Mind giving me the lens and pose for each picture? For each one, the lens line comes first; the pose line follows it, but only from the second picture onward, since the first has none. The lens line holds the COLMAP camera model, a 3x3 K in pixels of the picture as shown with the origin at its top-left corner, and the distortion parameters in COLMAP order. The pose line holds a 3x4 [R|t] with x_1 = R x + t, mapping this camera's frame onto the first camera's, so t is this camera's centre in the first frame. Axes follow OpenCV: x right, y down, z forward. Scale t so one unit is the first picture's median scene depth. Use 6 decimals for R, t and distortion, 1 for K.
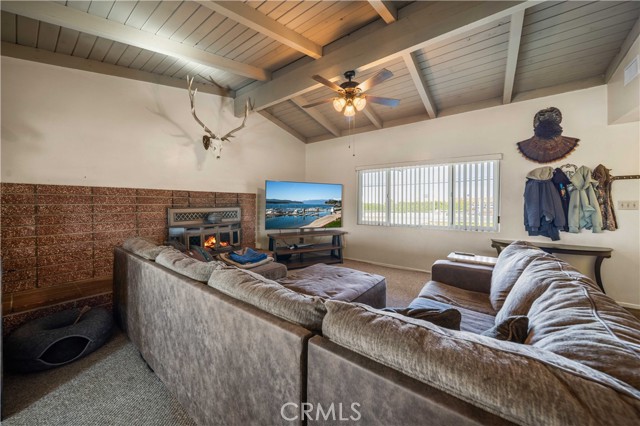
lens RADIAL K [[228.3, 0, 319.9], [0, 228.3, 206.1], [0, 0, 1]] dist [-0.000431, -0.000259]
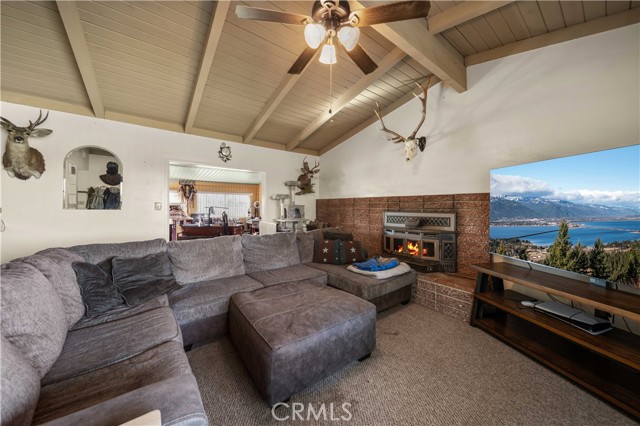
lens RADIAL K [[226.1, 0, 319.8], [0, 226.1, 205.5], [0, 0, 1]] dist [-0.000491, -0.000151]
pose [[-0.277596, -0.010893, -0.960636, 0.556918], [-0.019372, 0.999796, -0.005739, -0.008766], [0.960502, 0.017016, -0.277751, 0.914486]]
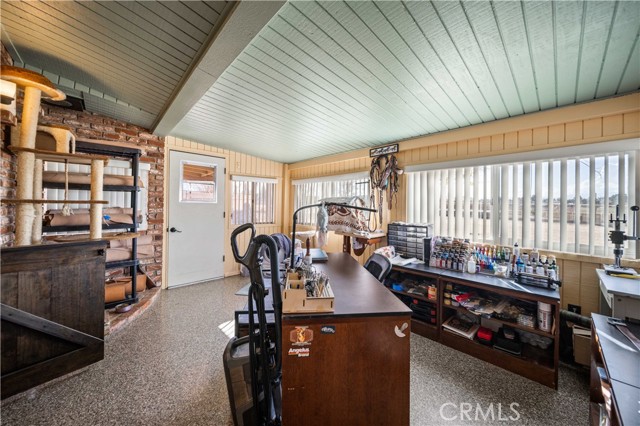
lens RADIAL K [[228.3, 0, 319.9], [0, 228.3, 206.1], [0, 0, 1]] dist [-0.000431, -0.000259]
pose [[-0.984573, -0.019627, 0.173870, -0.945149], [-0.018372, 0.999792, 0.008824, 0.010020], [-0.174007, 0.005493, -0.984729, 0.135630]]
